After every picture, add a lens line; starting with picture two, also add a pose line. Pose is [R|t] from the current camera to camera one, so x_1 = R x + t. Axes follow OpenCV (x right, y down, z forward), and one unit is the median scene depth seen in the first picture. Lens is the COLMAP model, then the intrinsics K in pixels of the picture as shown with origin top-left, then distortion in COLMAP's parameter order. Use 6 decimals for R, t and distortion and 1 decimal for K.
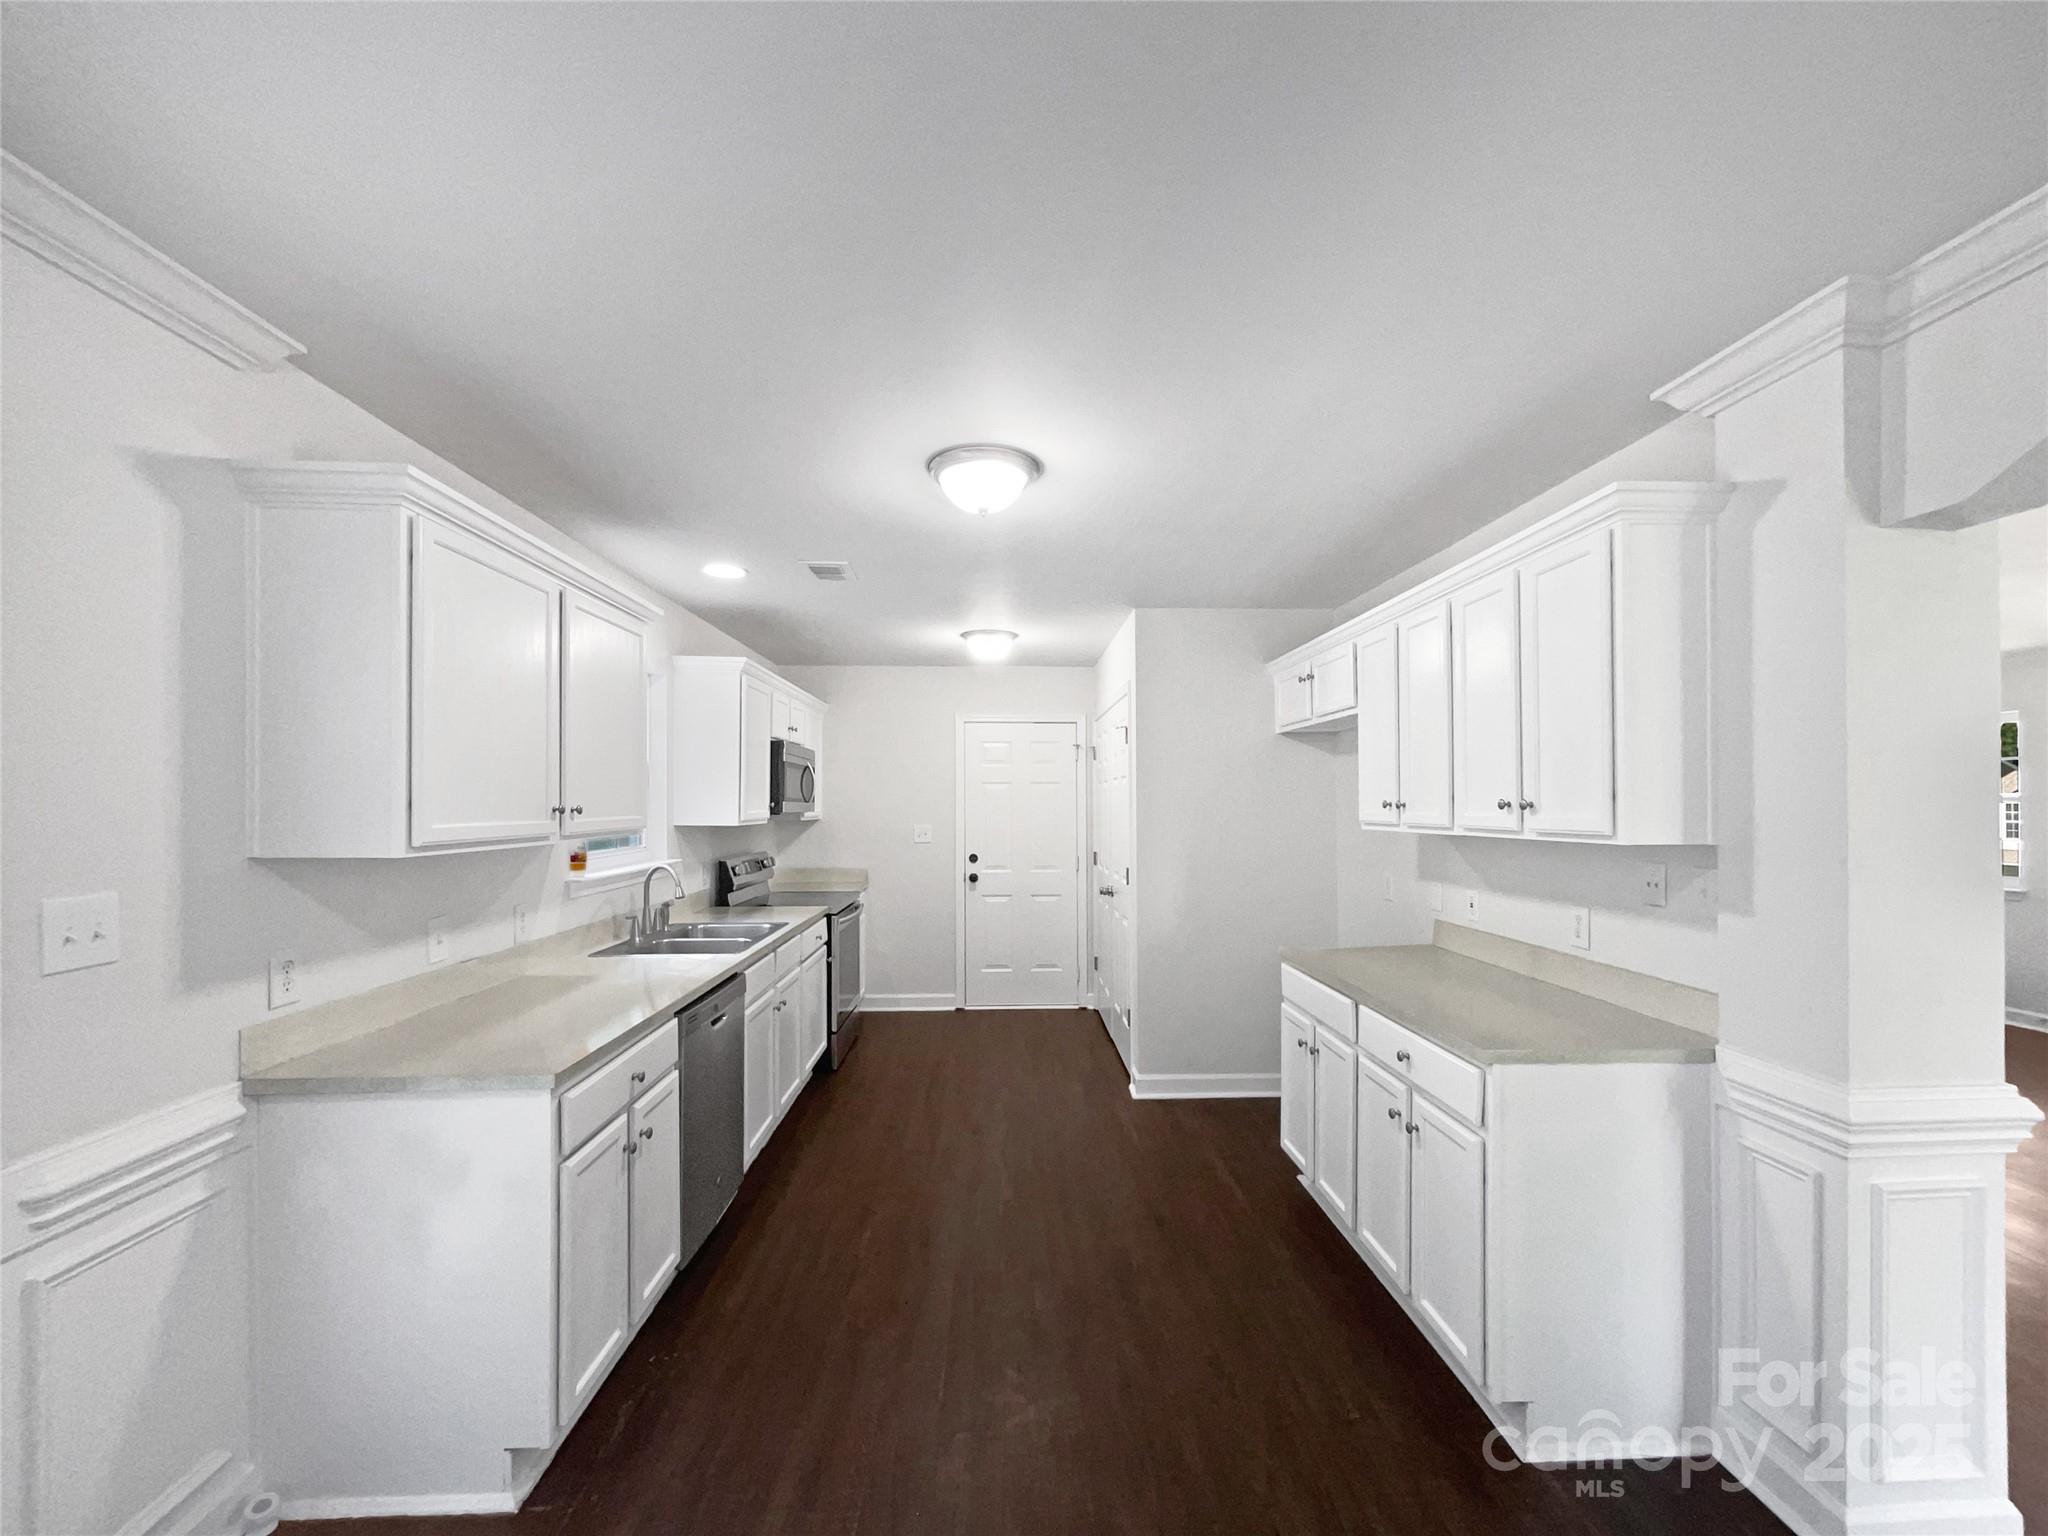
lens RADIAL K [[834.1, 0, 1026.9], [0, 834.1, 794.5], [0, 0, 1]] dist [0.000813, -0.000161]
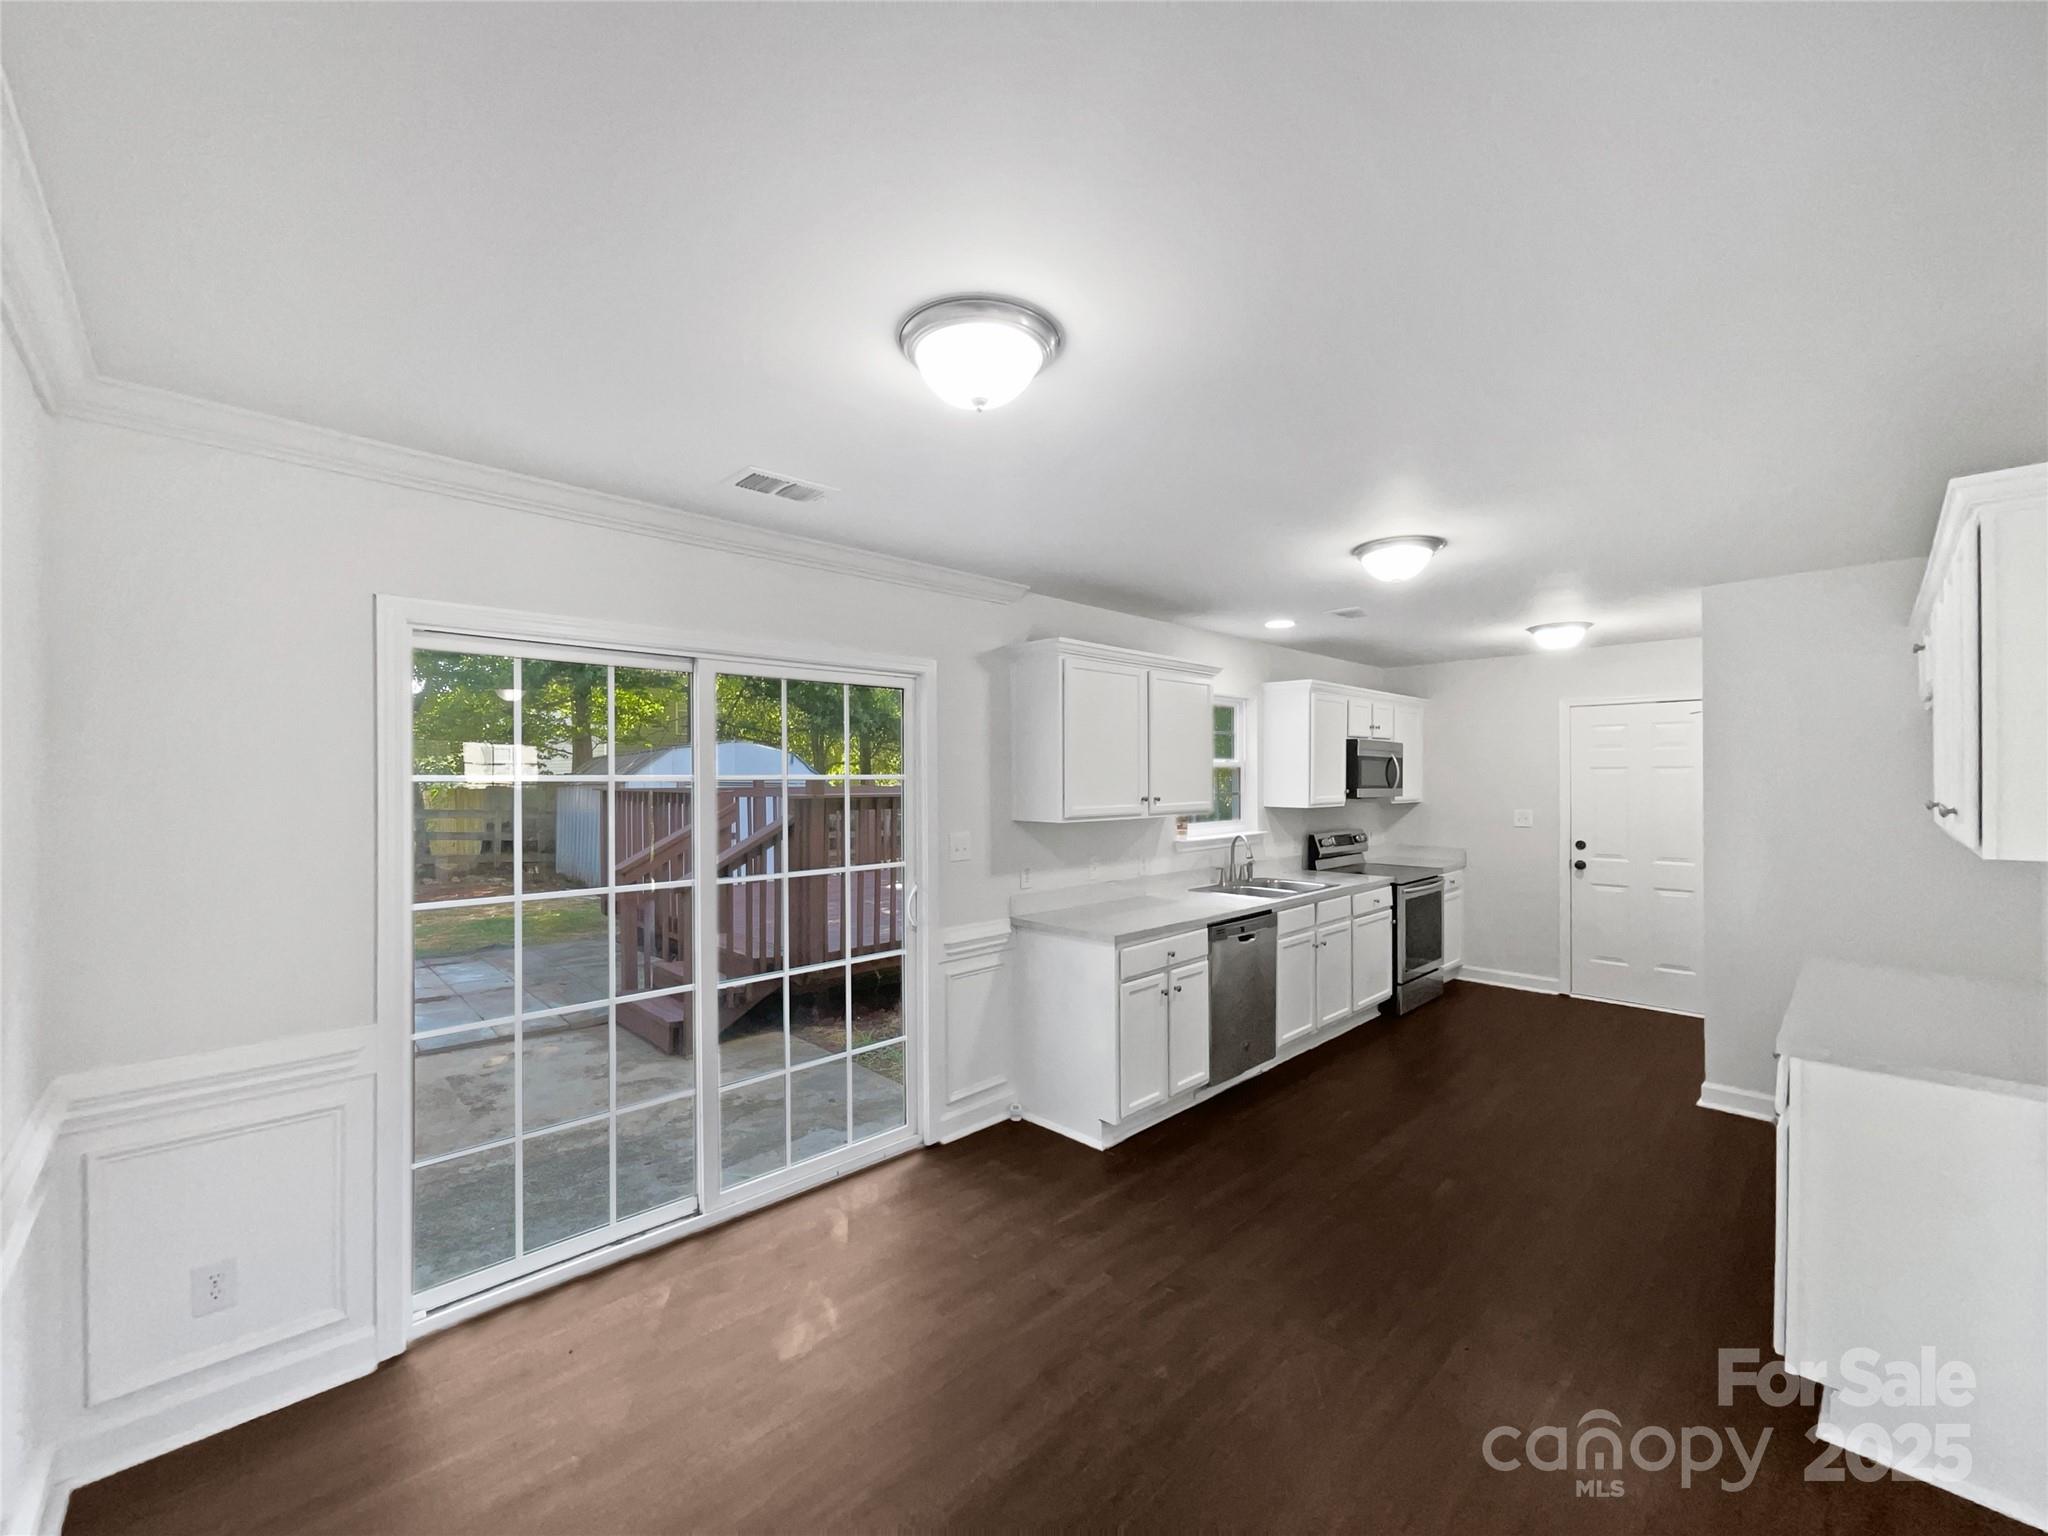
lens RADIAL K [[828.3, 0, 1024.0], [0, 828.3, 768.0], [0, 0, 1]] dist [-0.001290, -0.000244]
pose [[0.664891, -0.011763, -0.746848, 0.334024], [0.010903, 0.999922, -0.006042, -0.022625], [0.746861, -0.004126, 0.664968, -0.202958]]
